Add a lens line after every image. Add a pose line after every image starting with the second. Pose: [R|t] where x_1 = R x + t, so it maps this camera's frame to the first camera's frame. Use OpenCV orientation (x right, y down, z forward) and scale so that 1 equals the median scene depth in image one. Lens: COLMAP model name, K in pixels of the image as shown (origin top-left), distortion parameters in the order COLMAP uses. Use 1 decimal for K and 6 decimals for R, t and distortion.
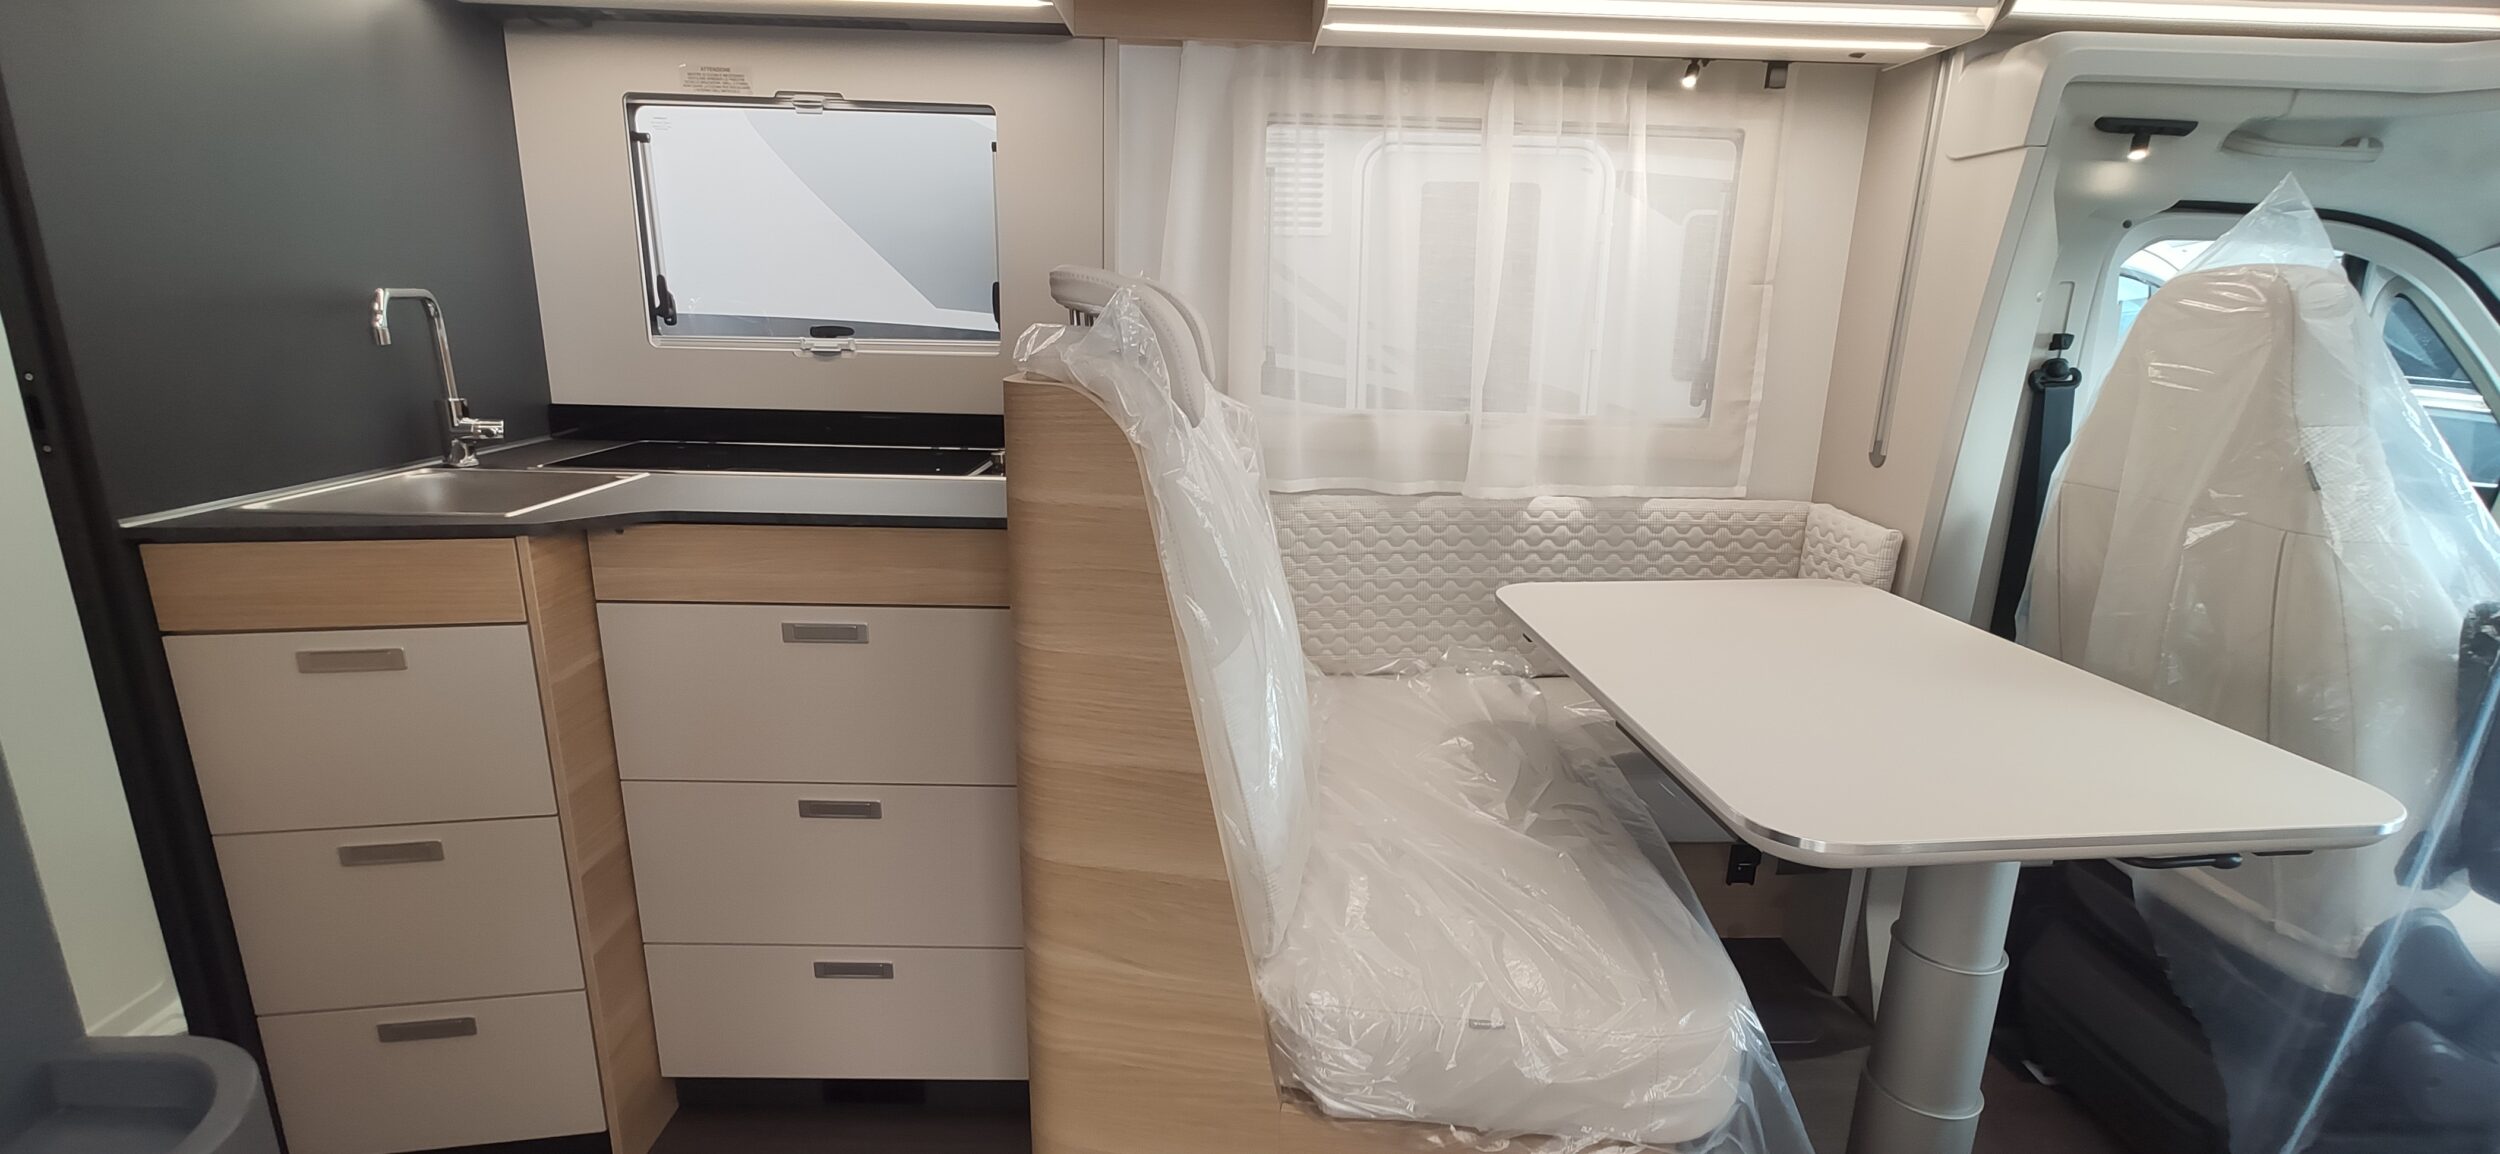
lens RADIAL K [[1092.0, 0, 1271.5], [0, 1092.0, 586.2], [0, 0, 1]] dist [-0.053263, 0.038572]
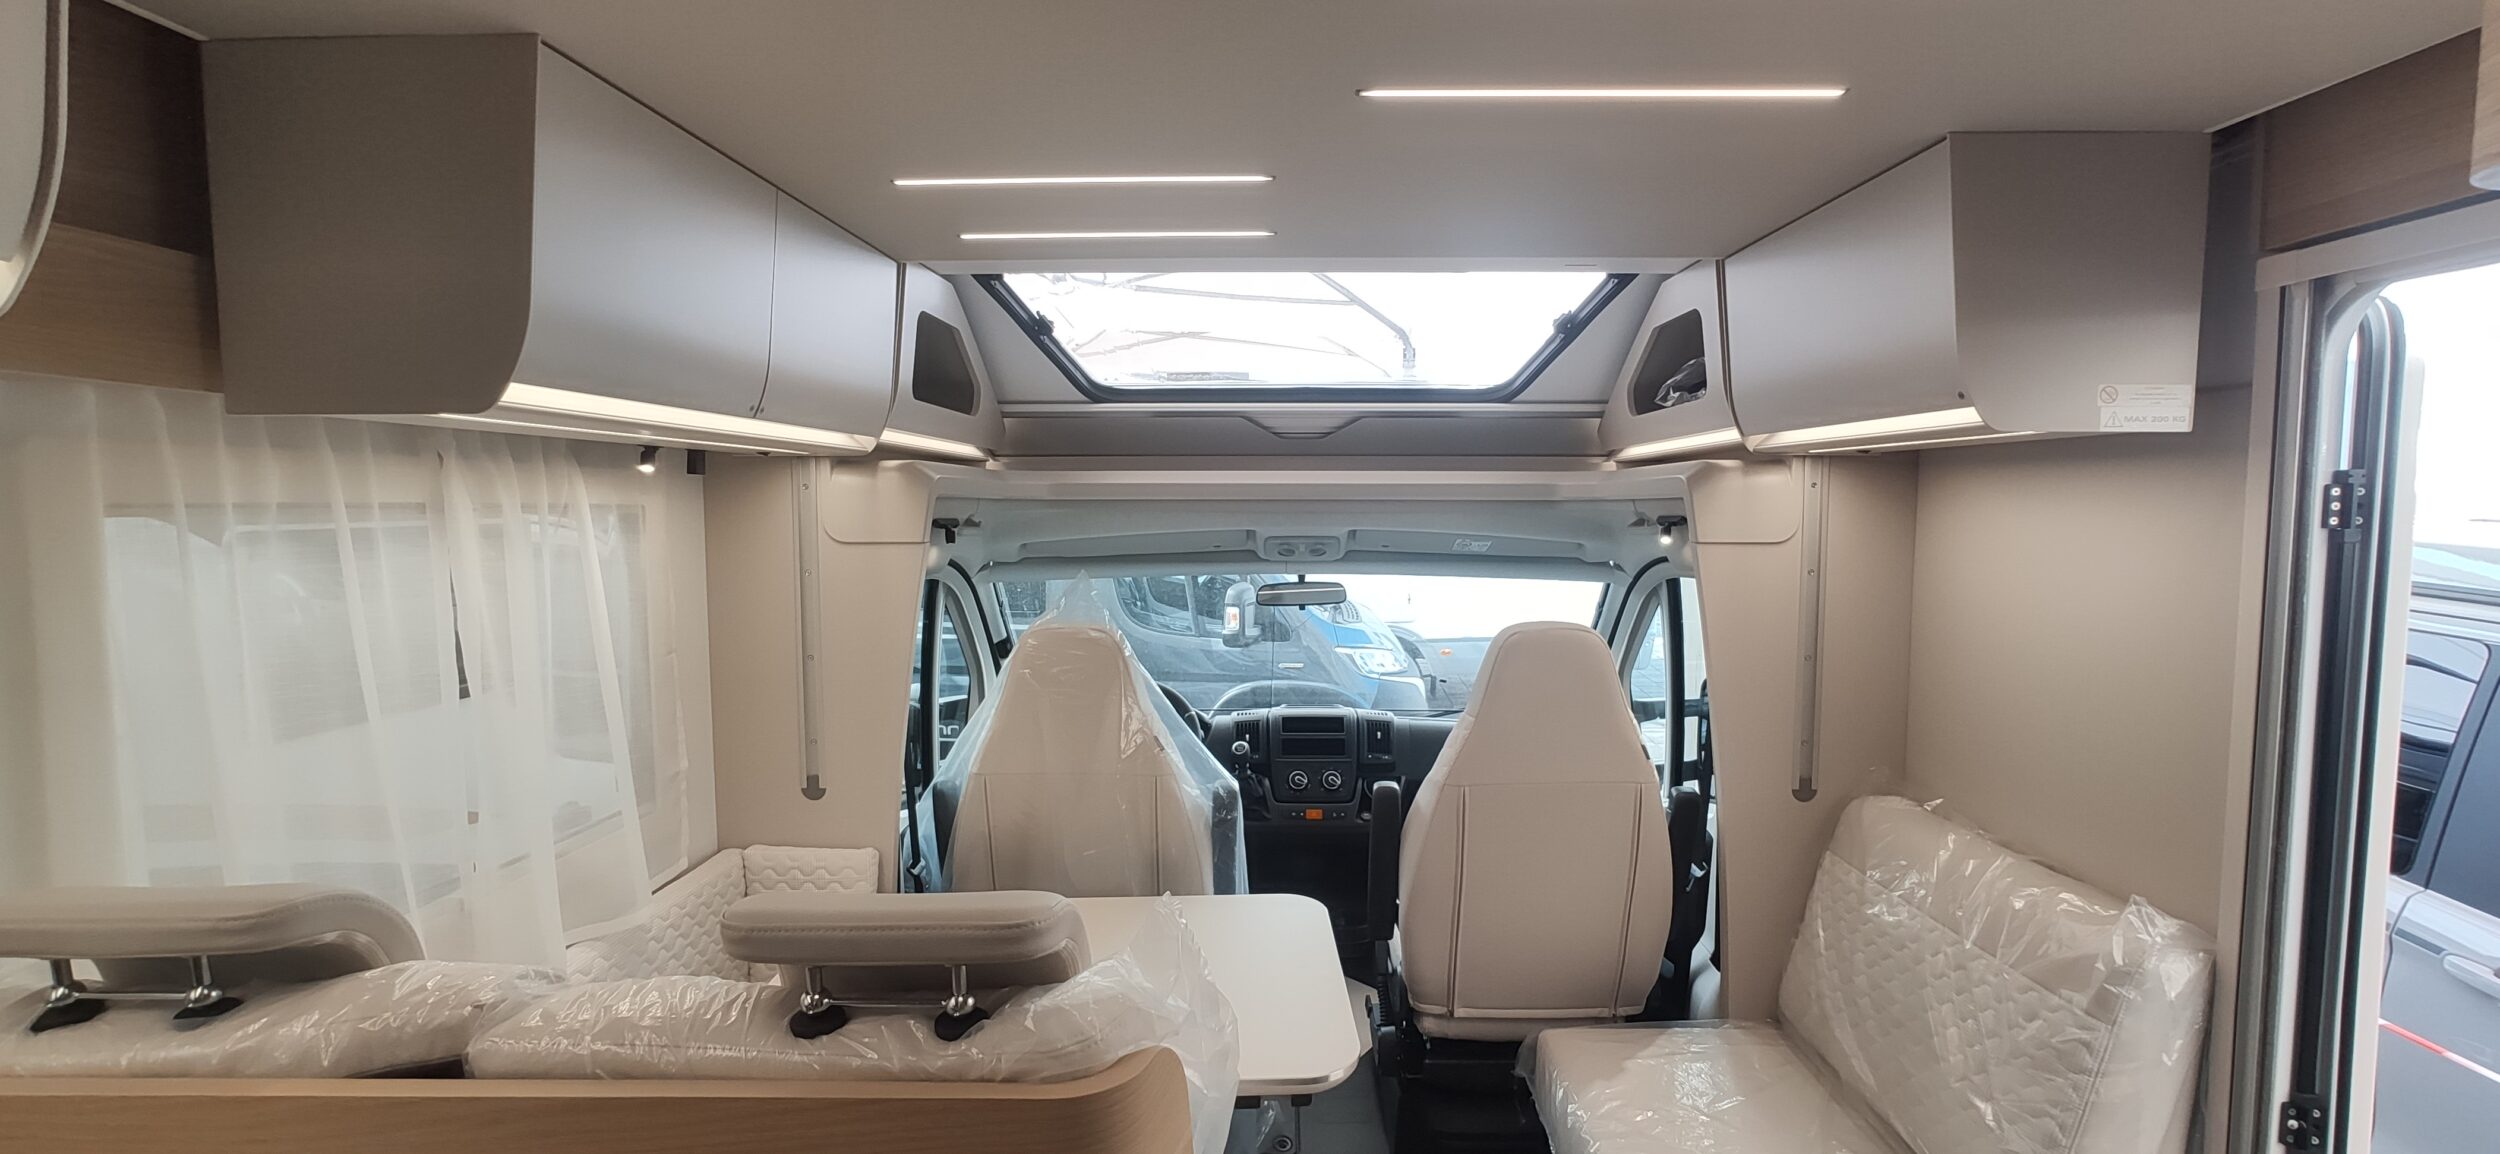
lens RADIAL K [[1092.0, 0, 1271.5], [0, 1092.0, 586.2], [0, 0, 1]] dist [-0.053263, 0.038572]
pose [[0.045404, -0.097669, 0.994183, -0.570041], [0.258342, 0.962502, 0.082758, -0.334638], [-0.964986, 0.253082, 0.068934, 0.477293]]
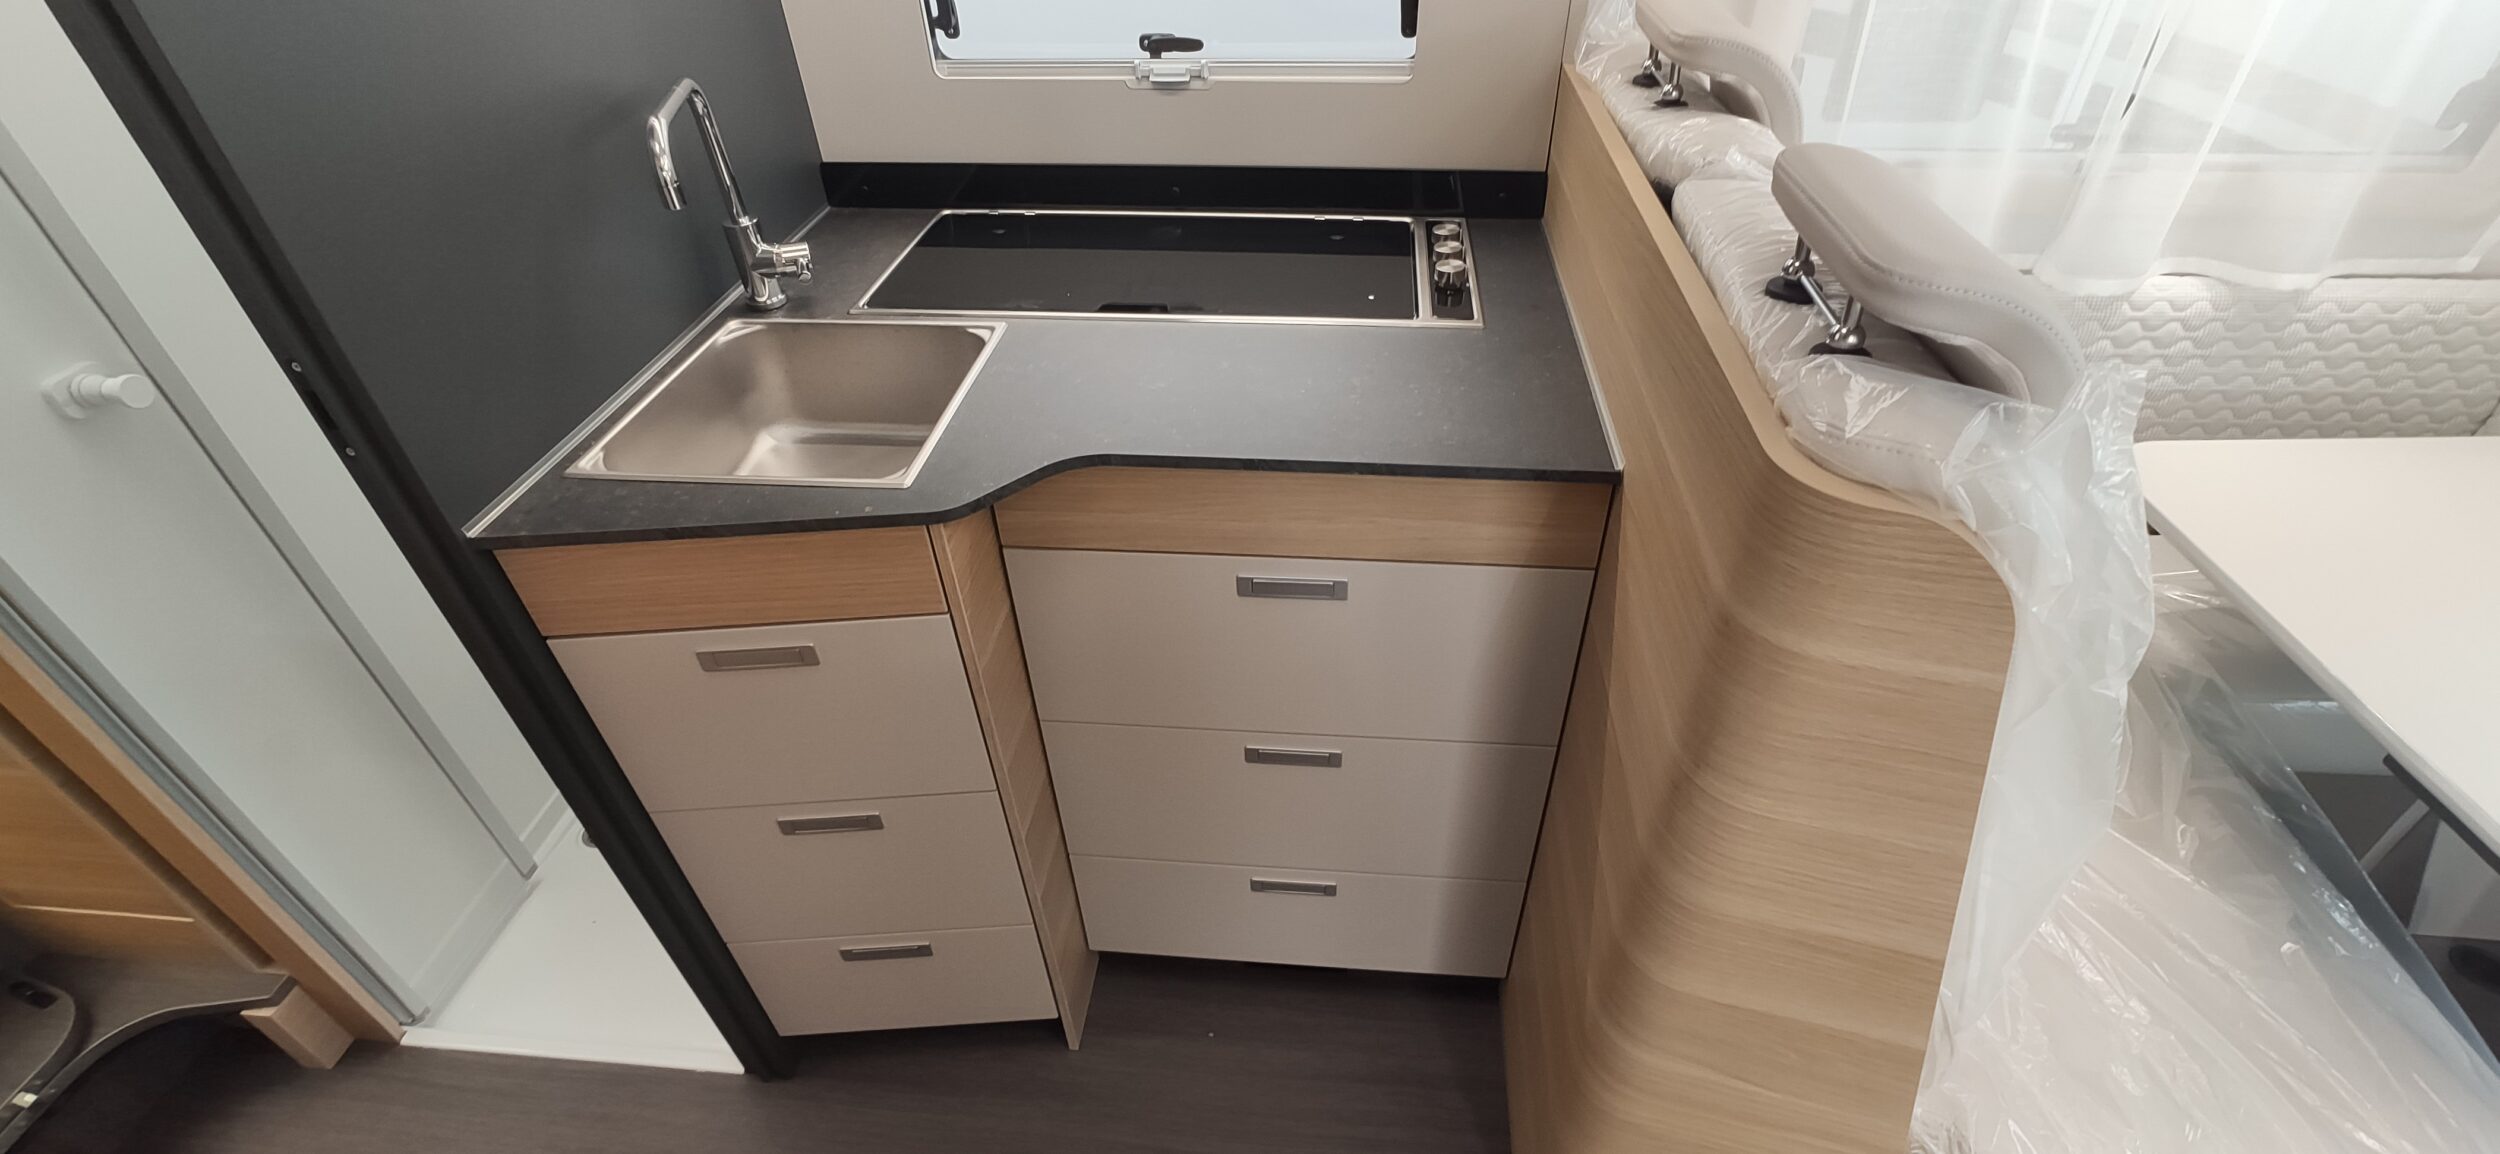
lens RADIAL K [[1090.0, 0, 1273.9], [0, 1090.0, 591.3], [0, 0, 1]] dist [-0.022752, 0.011767]
pose [[0.991542, 0.039256, -0.123709, -0.283538], [0.014885, 0.912478, 0.408854, -0.238932], [0.128932, -0.407238, 0.904176, 0.247929]]
